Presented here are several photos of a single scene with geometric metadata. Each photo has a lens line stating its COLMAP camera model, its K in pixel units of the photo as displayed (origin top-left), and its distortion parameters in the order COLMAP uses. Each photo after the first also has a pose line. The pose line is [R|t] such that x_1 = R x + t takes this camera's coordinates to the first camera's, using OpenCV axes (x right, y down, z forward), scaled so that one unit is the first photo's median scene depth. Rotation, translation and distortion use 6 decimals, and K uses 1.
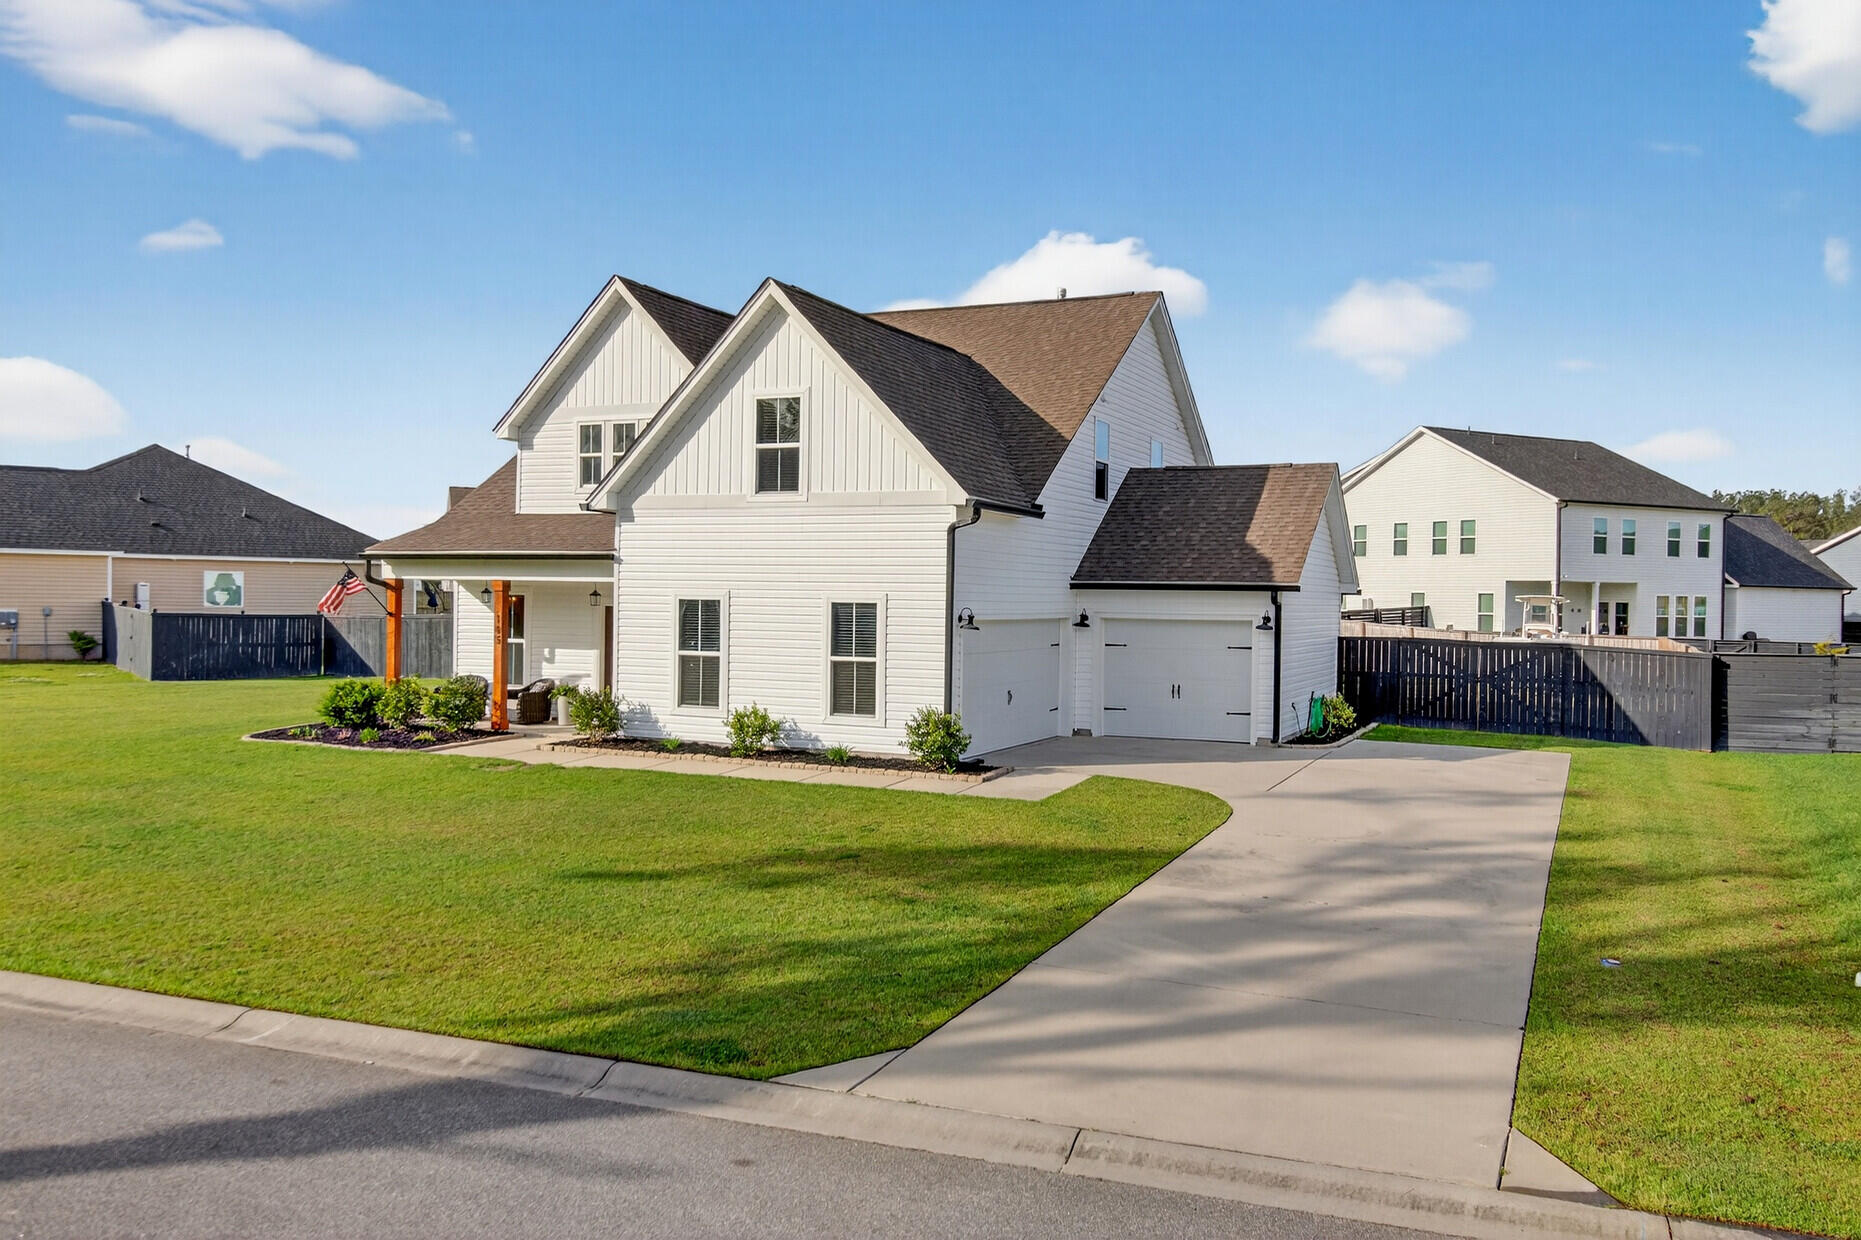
lens RADIAL K [[1165.2, 0, 930.5], [0, 1165.2, 620.0], [0, 0, 1]] dist [-0.001022, 0.000326]
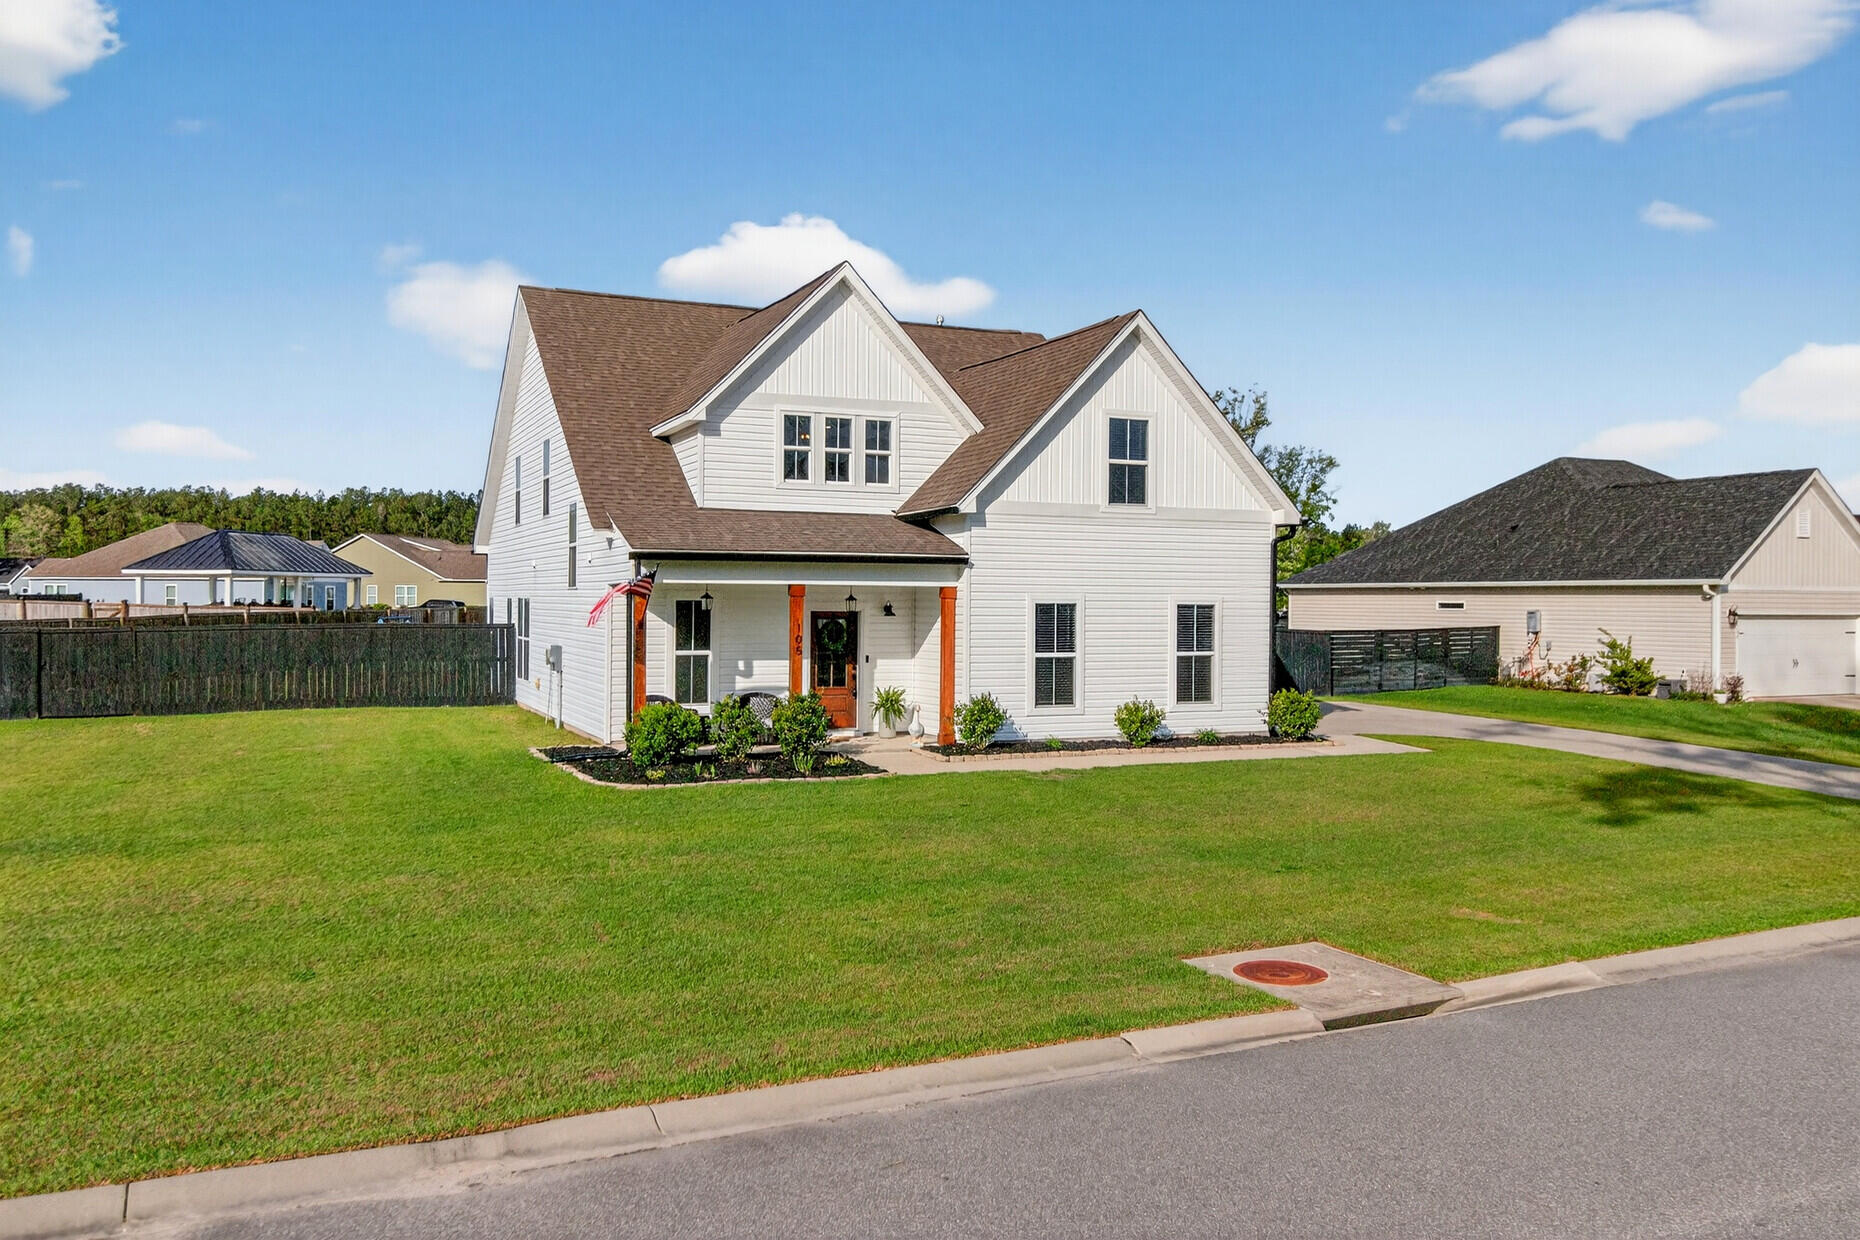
lens RADIAL K [[1164.6, 0, 930.0], [0, 1164.6, 620.0], [0, 0, 1]] dist [-0.001022, 0.000326]
pose [[0.795809, -0.024267, 0.605061, -0.918740], [0.017160, 0.999699, 0.017526, -0.022768], [-0.605305, -0.003564, 0.795986, 0.234364]]
